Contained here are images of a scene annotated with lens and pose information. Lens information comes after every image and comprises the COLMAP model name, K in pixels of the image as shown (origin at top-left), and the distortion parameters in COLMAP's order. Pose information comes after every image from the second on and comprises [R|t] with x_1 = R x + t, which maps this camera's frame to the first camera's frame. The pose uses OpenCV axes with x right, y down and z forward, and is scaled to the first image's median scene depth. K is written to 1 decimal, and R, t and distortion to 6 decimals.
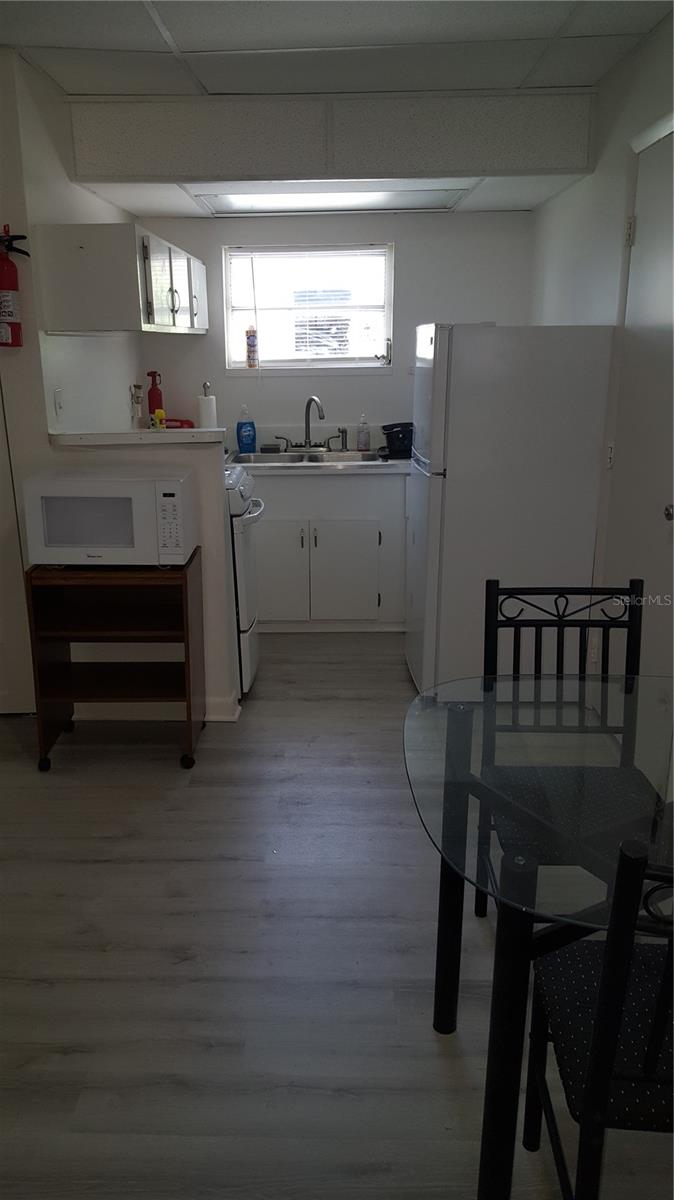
lens RADIAL K [[921.8, 0, 330.6], [0, 921.8, 610.1], [0, 0, 1]] dist [0.094185, -0.082831]
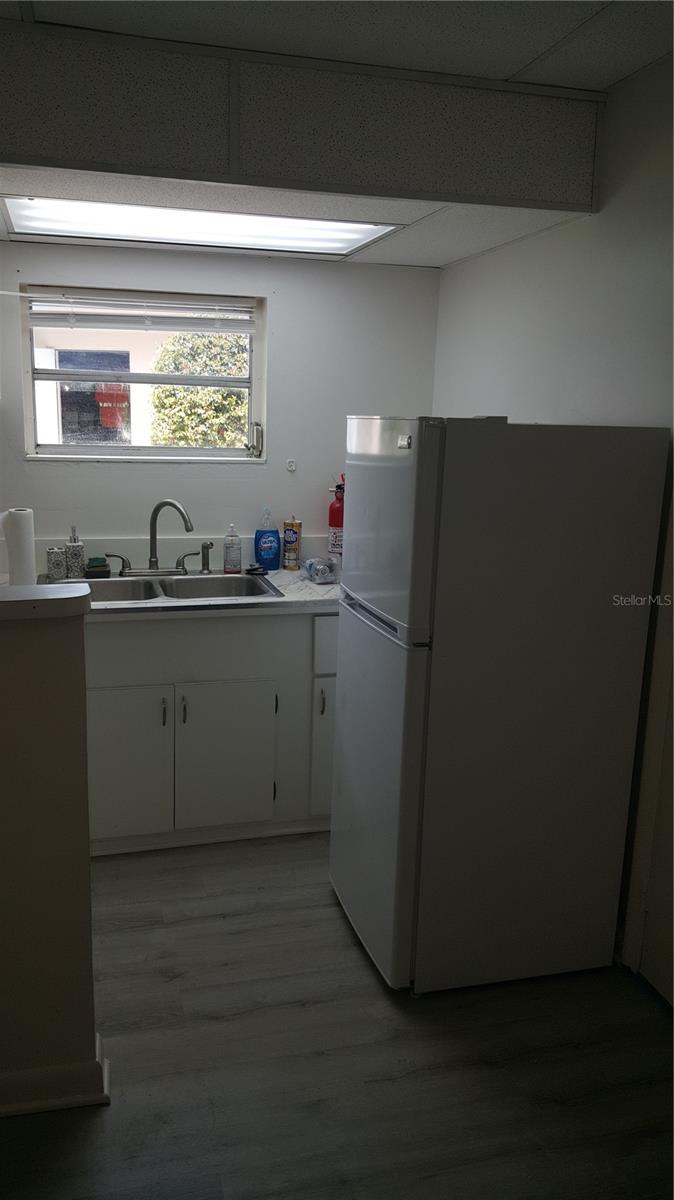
lens RADIAL K [[921.8, 0, 366.0], [0, 921.8, 638.0], [0, 0, 1]] dist [0.094185, -0.082831]
pose [[0.960224, -0.023187, 0.278266, -0.071908], [0.036002, 0.998509, -0.041032, -0.093612], [-0.276900, 0.049418, 0.959627, 0.294518]]
